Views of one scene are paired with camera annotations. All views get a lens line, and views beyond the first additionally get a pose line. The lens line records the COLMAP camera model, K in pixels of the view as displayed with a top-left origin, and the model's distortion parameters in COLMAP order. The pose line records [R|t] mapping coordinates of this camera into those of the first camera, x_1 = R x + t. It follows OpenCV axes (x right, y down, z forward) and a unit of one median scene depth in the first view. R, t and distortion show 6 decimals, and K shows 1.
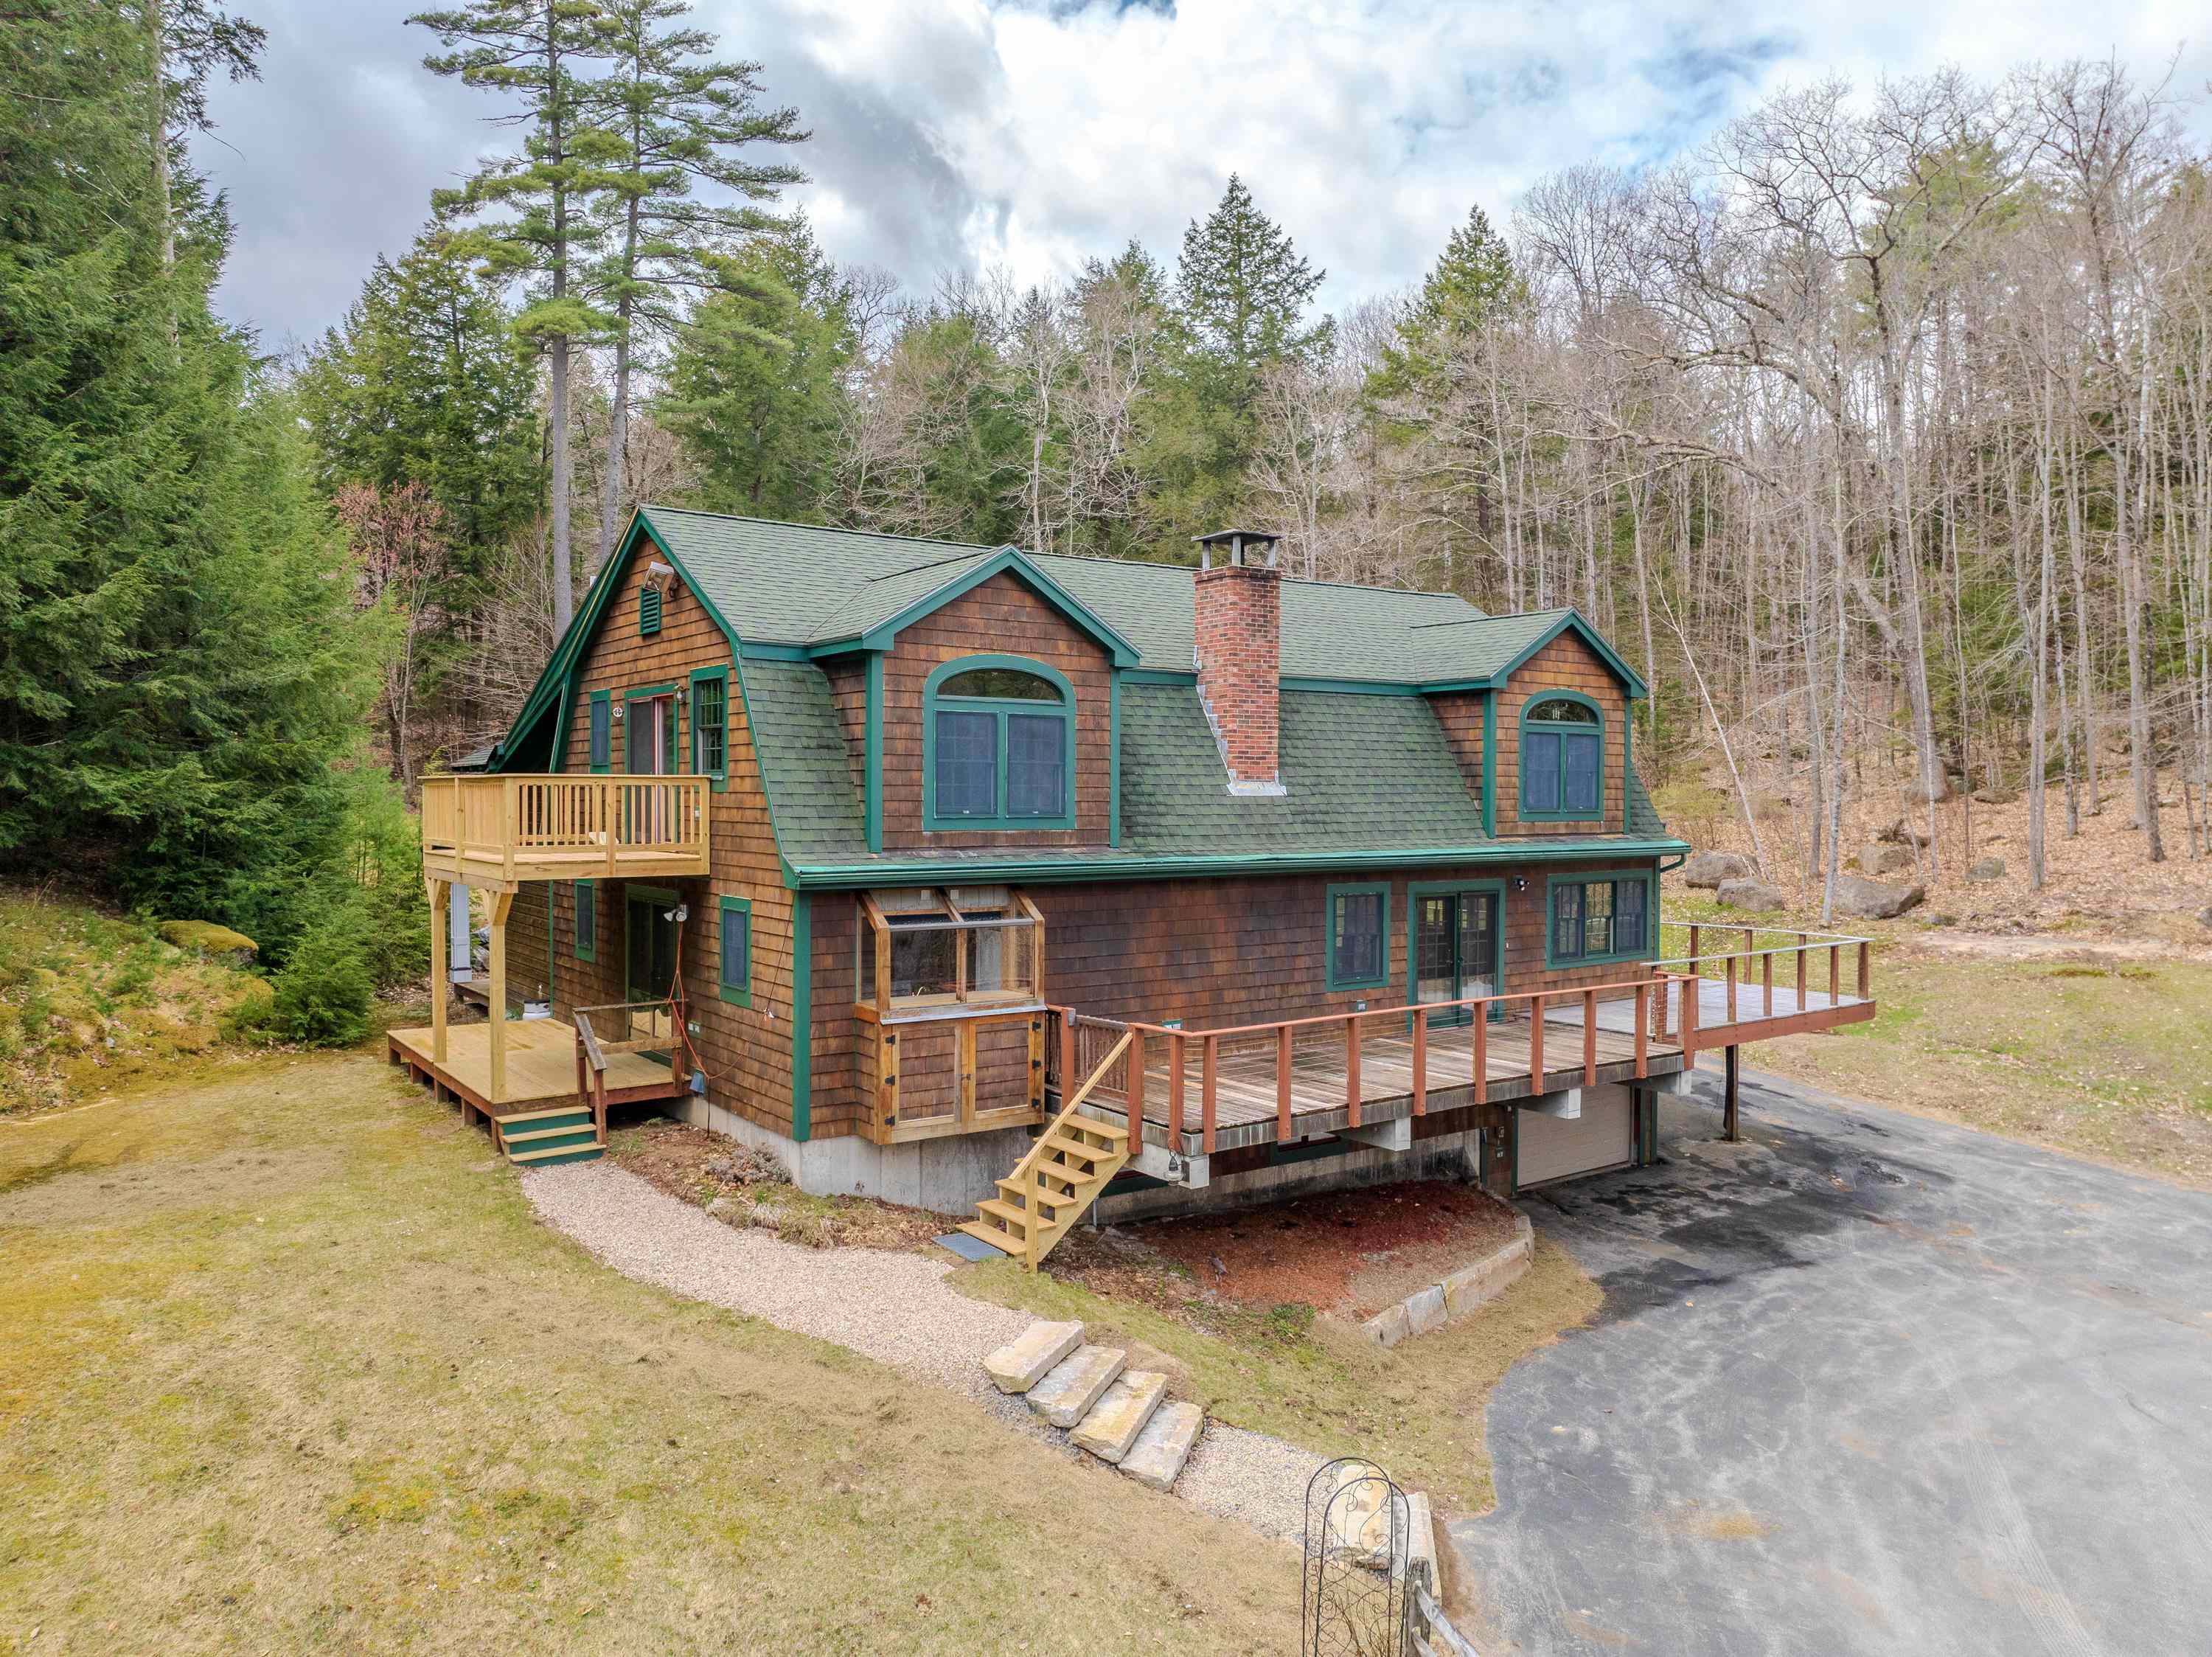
lens RADIAL K [[1559.6, 0, 1106.0], [0, 1559.6, 828.5], [0, 0, 1]] dist [-0.032320, -0.006947]
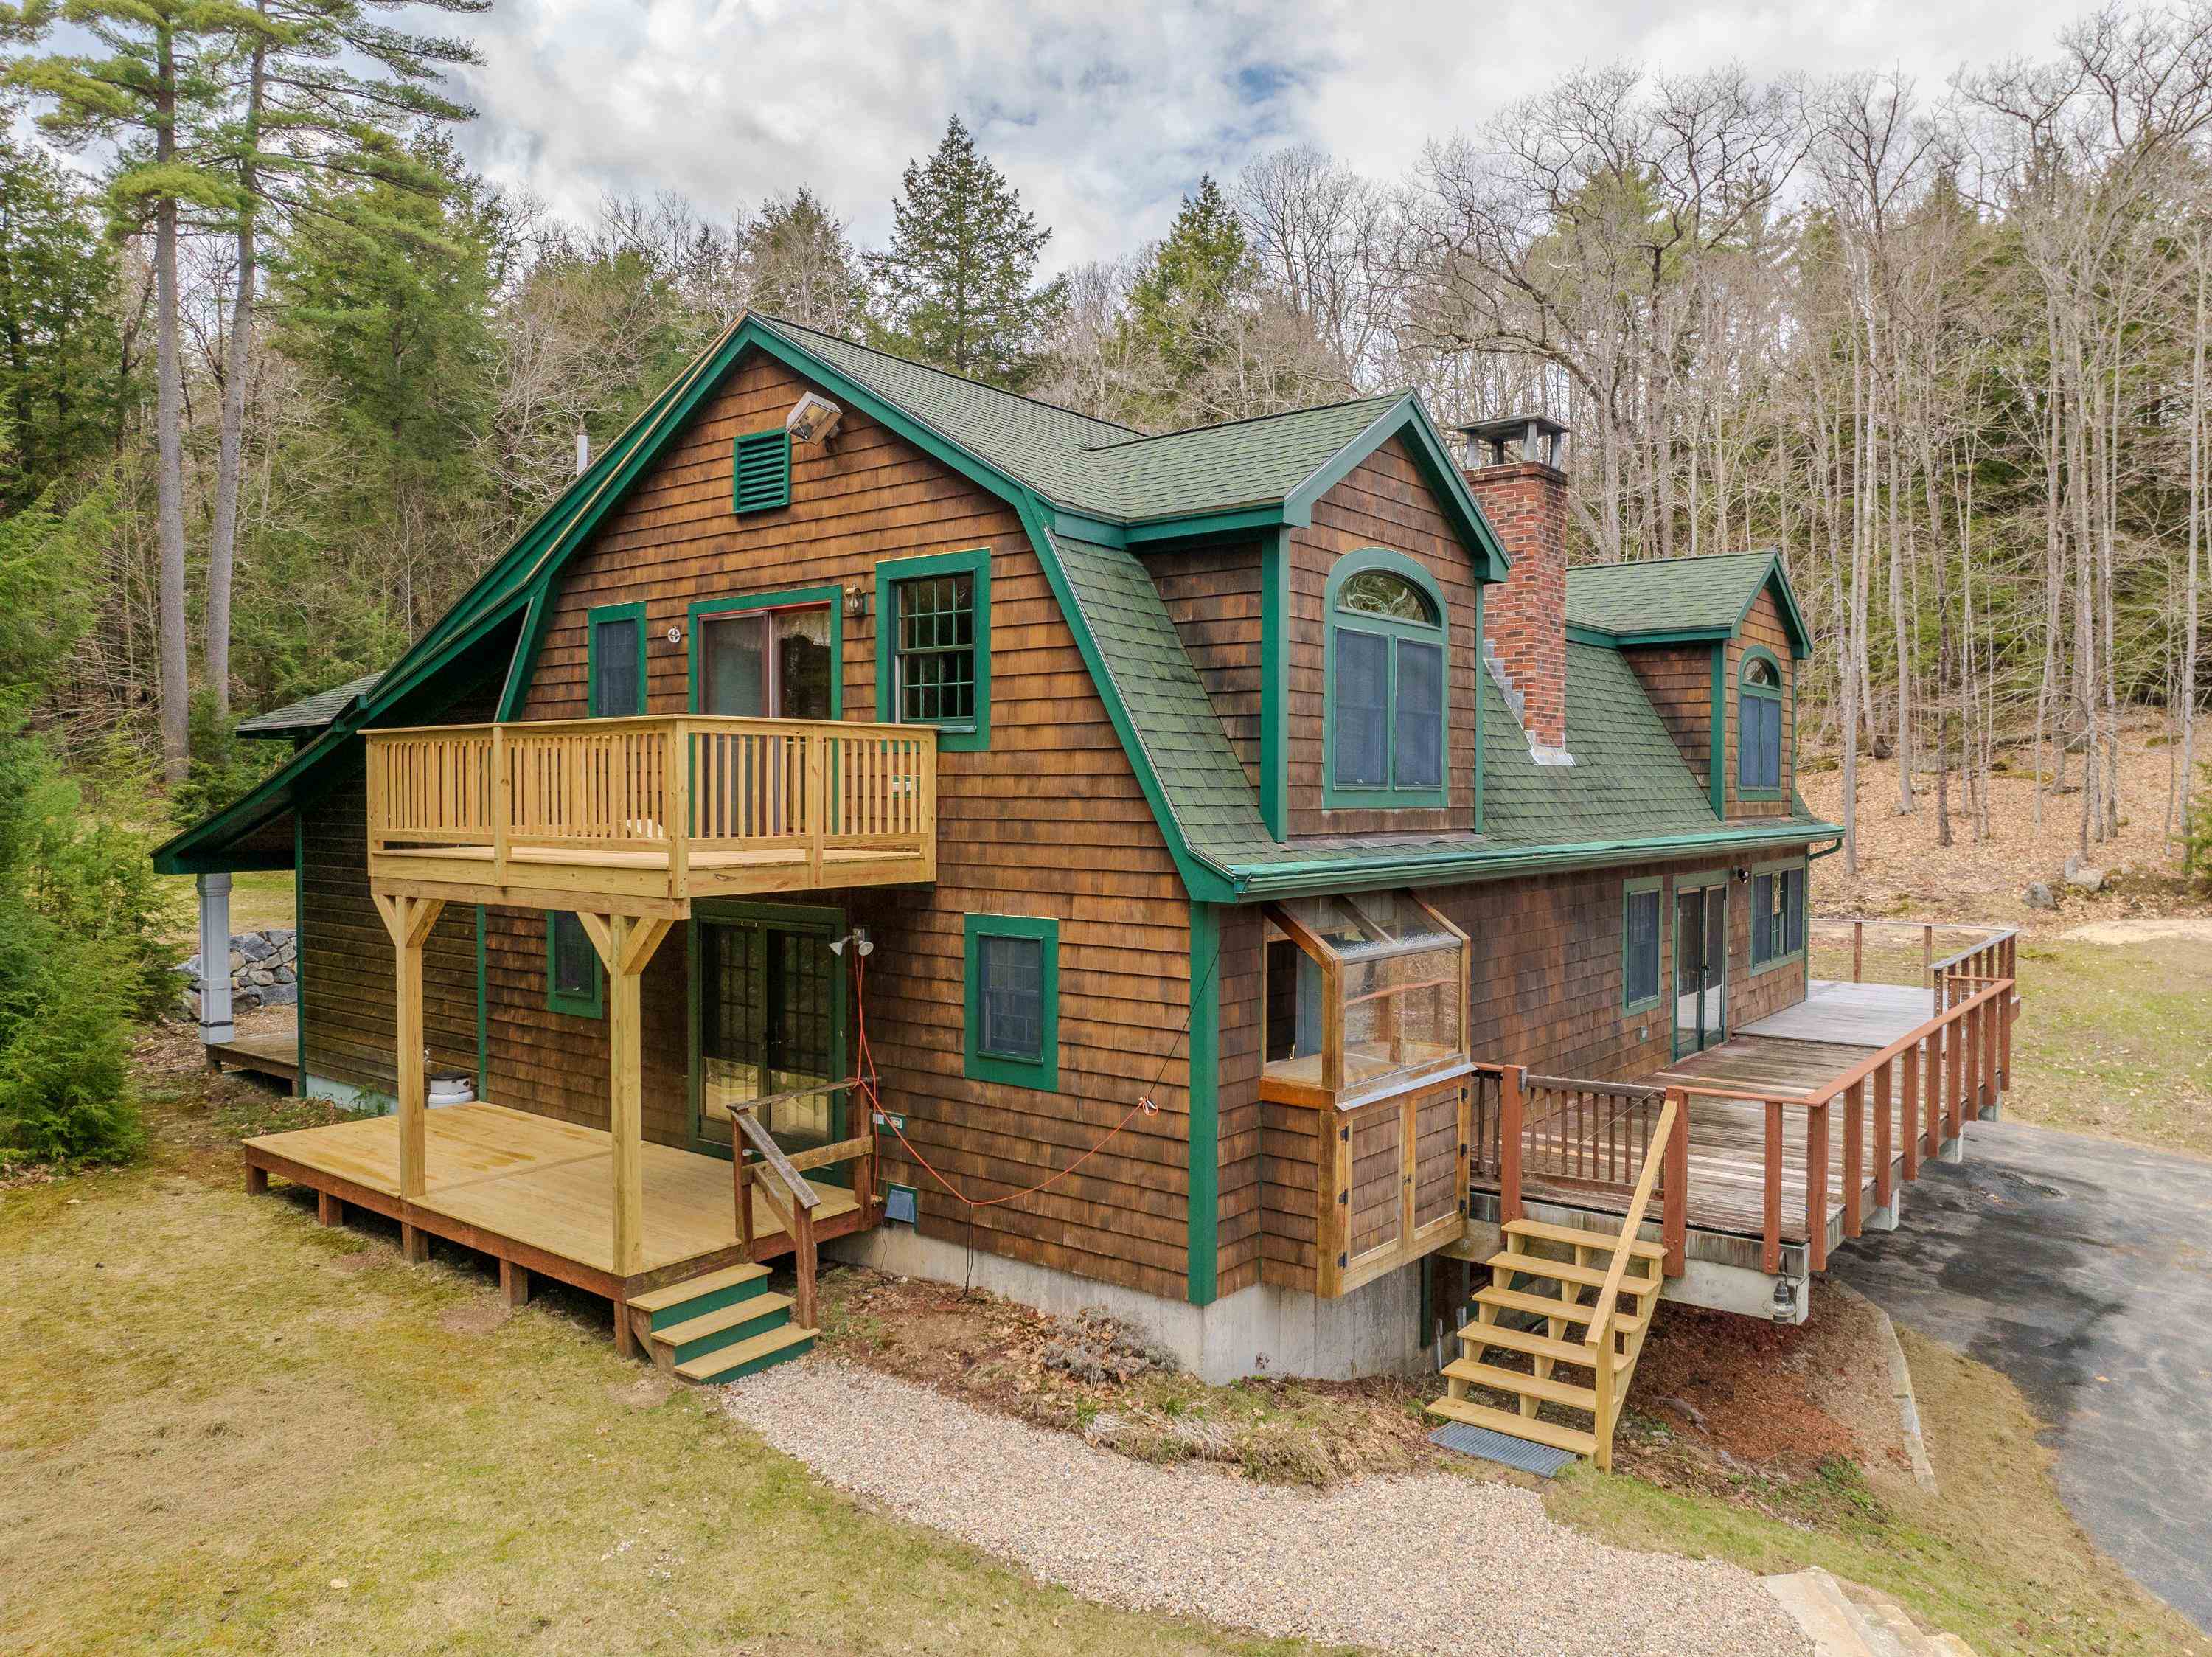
lens RADIAL K [[1559.9, 0, 1106.0], [0, 1559.9, 828.5], [0, 0, 1]] dist [-0.057282, 0.036903]
pose [[0.961406, -0.008790, 0.274993, -0.297617], [0.008339, 0.999961, 0.002810, 0.005427], [-0.275007, -0.000408, 0.961442, 0.302018]]
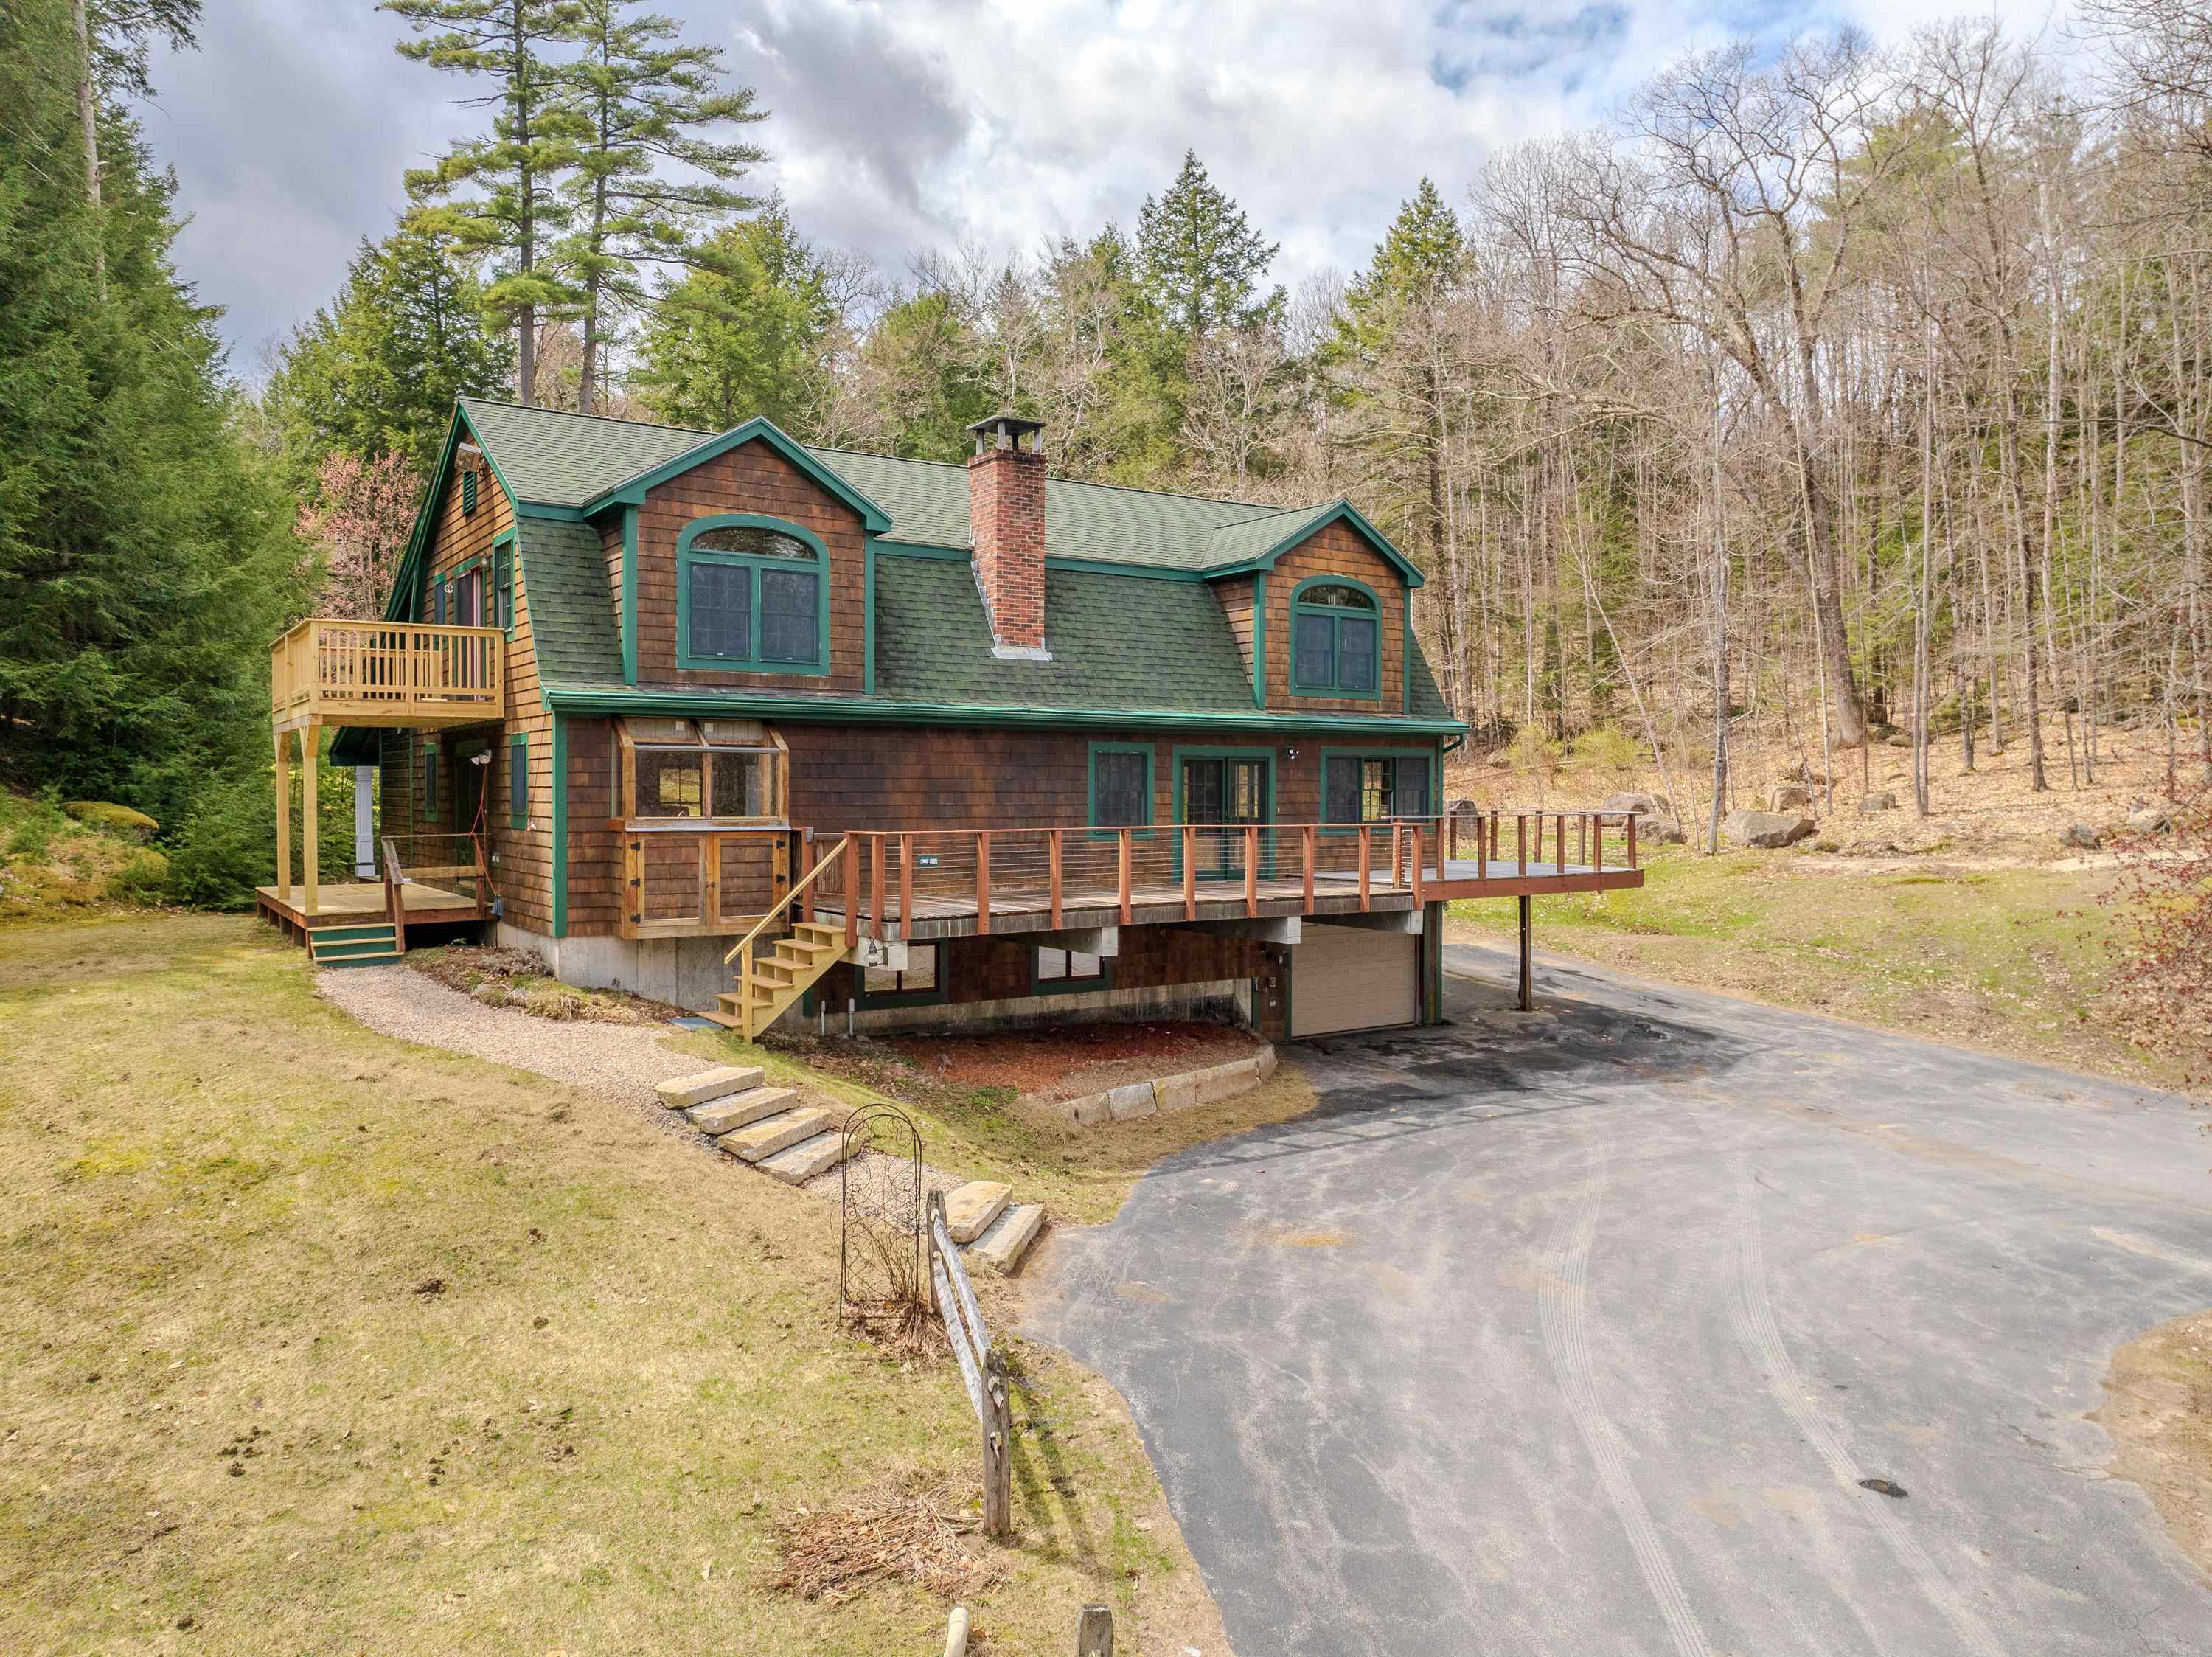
lens RADIAL K [[1559.6, 0, 1106.0], [0, 1559.6, 828.5], [0, 0, 1]] dist [-0.038341, 0.006396]
pose [[0.999751, -0.001735, -0.022264, 0.166096], [0.001725, 0.999998, -0.000442, 0.090613], [0.022264, 0.000404, 0.999752, -0.085914]]
